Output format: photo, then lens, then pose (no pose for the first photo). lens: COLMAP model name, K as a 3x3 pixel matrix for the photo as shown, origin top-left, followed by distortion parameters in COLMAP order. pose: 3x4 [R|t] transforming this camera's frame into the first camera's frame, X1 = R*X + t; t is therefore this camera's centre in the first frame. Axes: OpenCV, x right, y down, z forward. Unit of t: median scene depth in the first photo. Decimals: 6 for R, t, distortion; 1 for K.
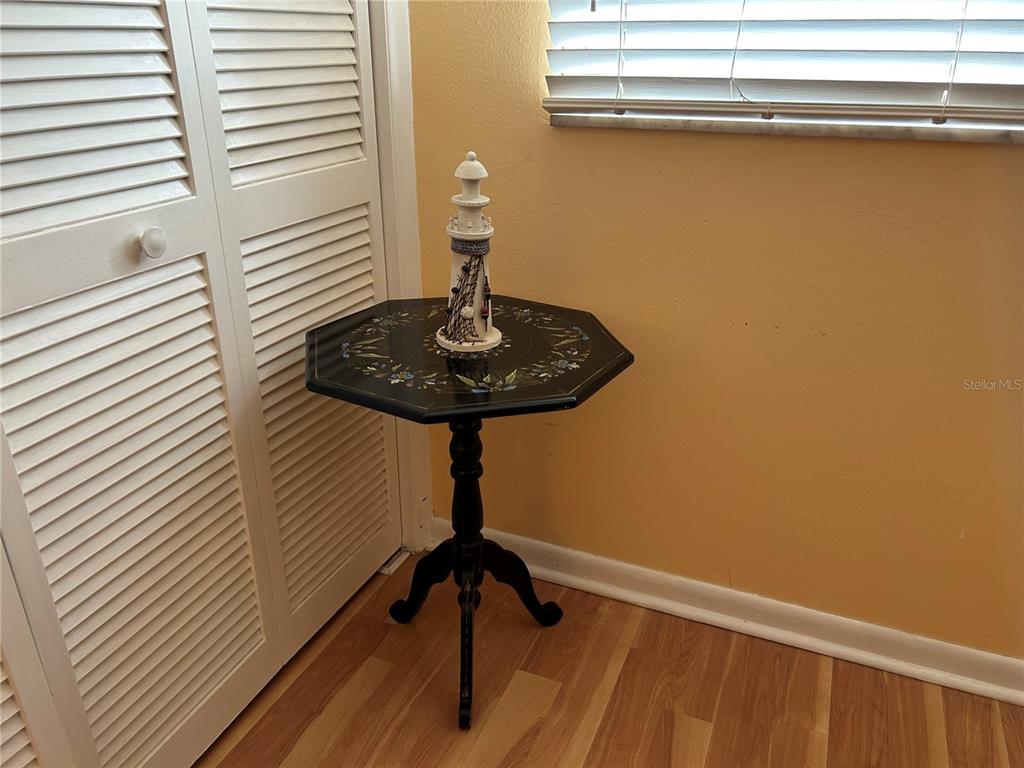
lens RADIAL K [[771.5, 0, 518.4], [0, 771.5, 390.6], [0, 0, 1]] dist [0.078257, -0.093191]
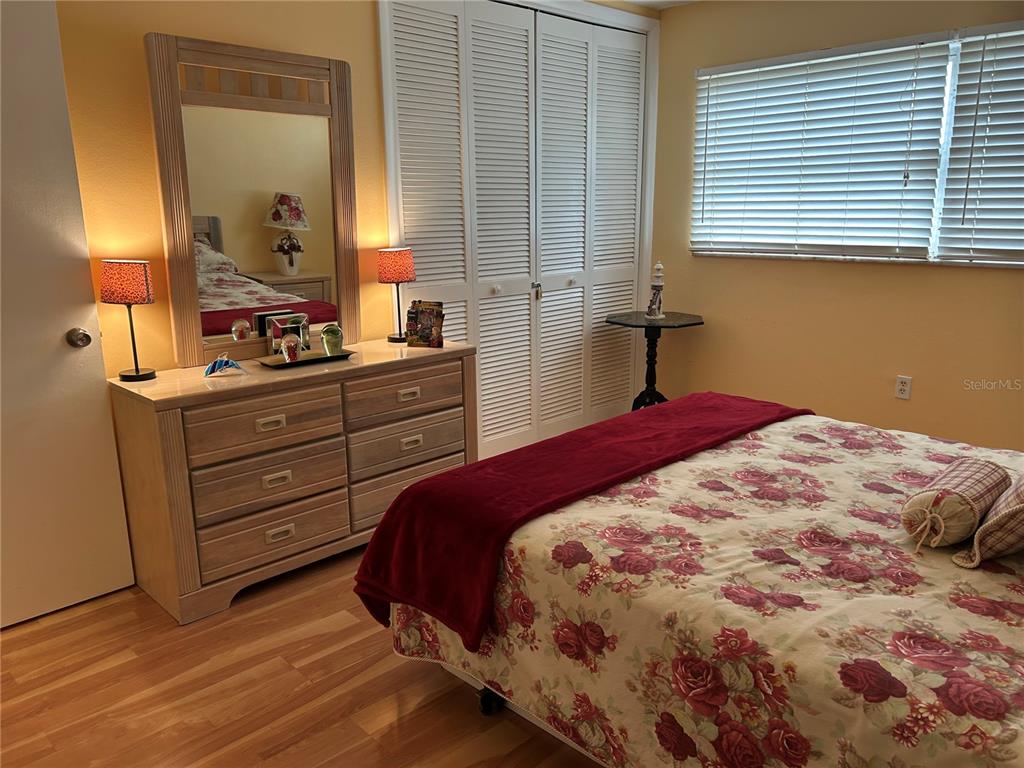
lens RADIAL K [[771.5, 0, 518.4], [0, 771.5, 390.6], [0, 0, 1]] dist [0.078257, -0.093191]
pose [[0.921685, 0.076362, -0.380350, 0.680953], [-0.144791, 0.977301, -0.154655, 0.838452], [0.359907, 0.197614, 0.911820, -2.158243]]
